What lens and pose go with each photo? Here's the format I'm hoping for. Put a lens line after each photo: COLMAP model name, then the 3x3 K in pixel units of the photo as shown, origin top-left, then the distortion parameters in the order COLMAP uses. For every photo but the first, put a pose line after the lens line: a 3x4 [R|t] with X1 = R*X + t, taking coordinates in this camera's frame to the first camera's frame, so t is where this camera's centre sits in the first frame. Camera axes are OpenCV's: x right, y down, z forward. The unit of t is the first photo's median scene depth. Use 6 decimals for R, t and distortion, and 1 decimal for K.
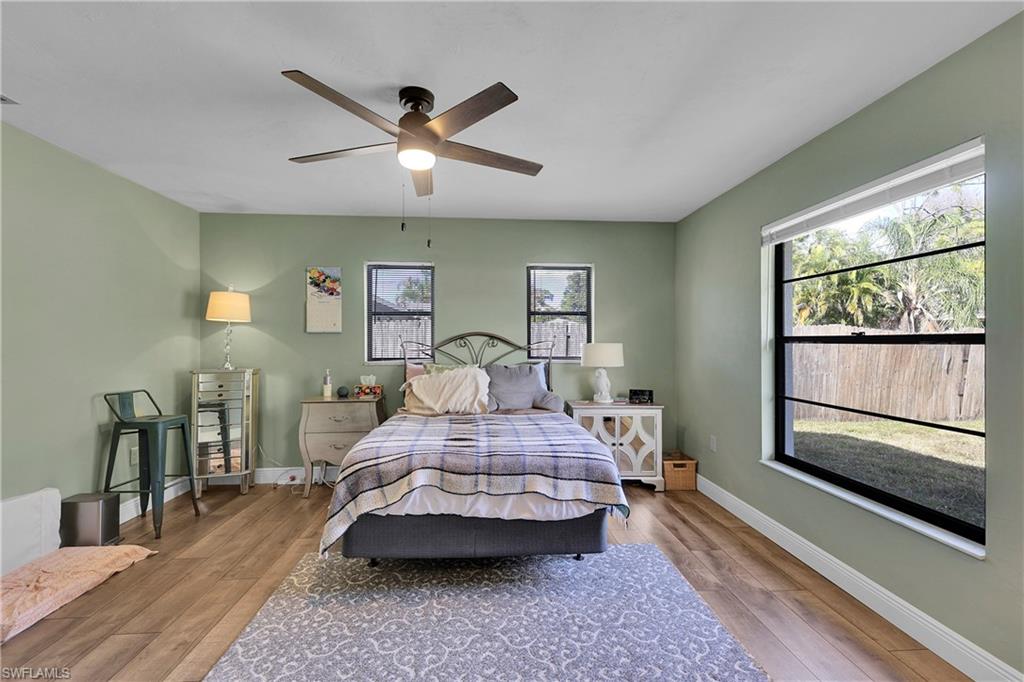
lens RADIAL K [[447.9, 0, 512.0], [0, 447.9, 340.6], [0, 0, 1]] dist [0.007813, 0.000104]
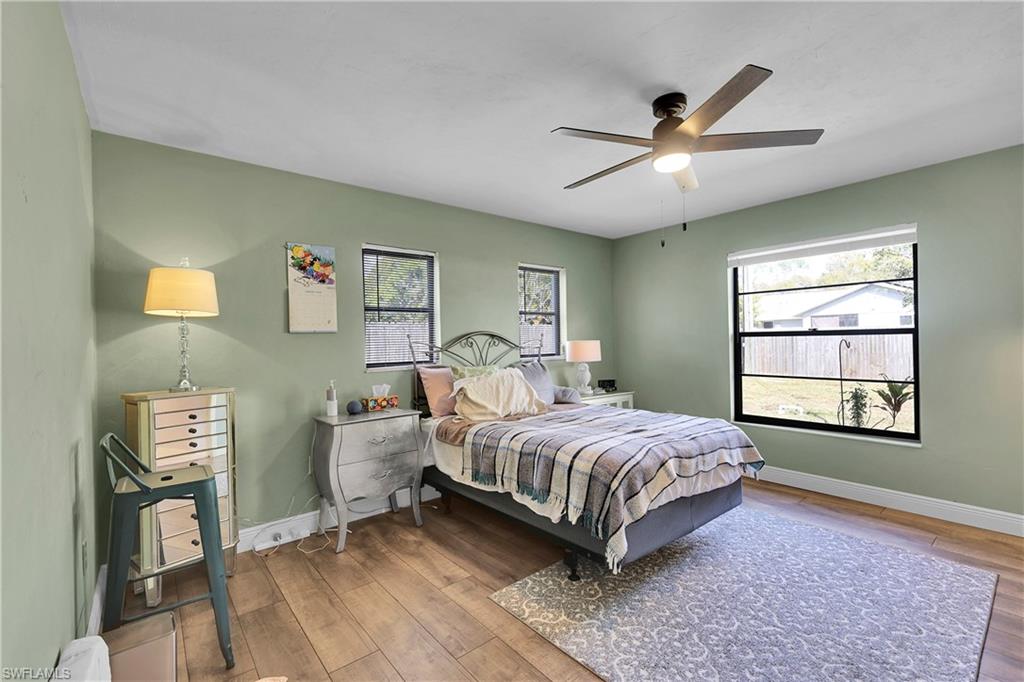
lens RADIAL K [[447.9, 0, 512.5], [0, 447.9, 339.5], [0, 0, 1]] dist [0.007813, 0.000104]
pose [[0.807960, -0.014248, 0.589065, -0.603810], [0.018156, 0.999835, -0.000719, 0.000667], [-0.588957, 0.011276, 0.808085, 0.200007]]
